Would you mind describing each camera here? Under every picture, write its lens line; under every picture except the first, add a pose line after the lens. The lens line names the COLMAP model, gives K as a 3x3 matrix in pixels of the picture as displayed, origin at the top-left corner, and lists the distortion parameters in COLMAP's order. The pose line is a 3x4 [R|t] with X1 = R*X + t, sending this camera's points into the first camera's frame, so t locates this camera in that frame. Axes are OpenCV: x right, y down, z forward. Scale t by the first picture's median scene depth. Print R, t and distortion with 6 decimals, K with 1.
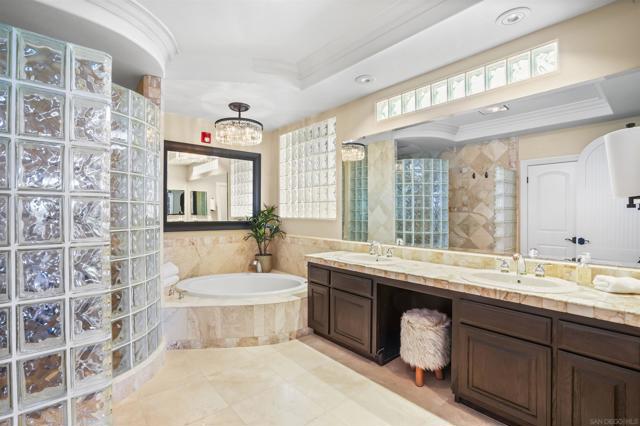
lens RADIAL K [[292.4, 0, 307.9], [0, 292.4, 215.1], [0, 0, 1]] dist [-0.000626, 0.000057]
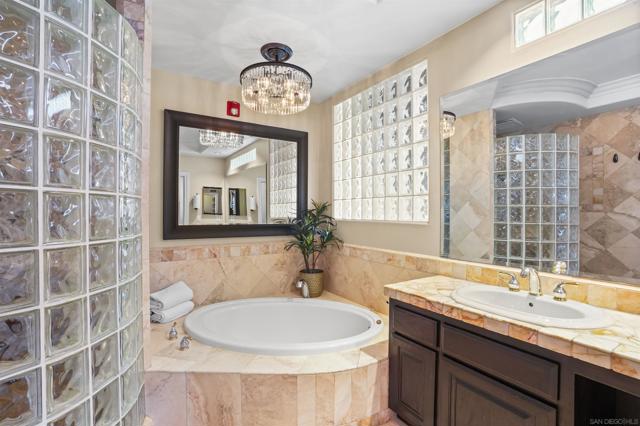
lens RADIAL K [[292.4, 0, 307.9], [0, 292.4, 215.1], [0, 0, 1]] dist [-0.000626, 0.000057]
pose [[0.988428, 0.001276, -0.151688, -0.052233], [-0.001256, 0.999999, 0.000230, -0.002143], [0.151688, -0.000037, 0.988428, 0.292195]]
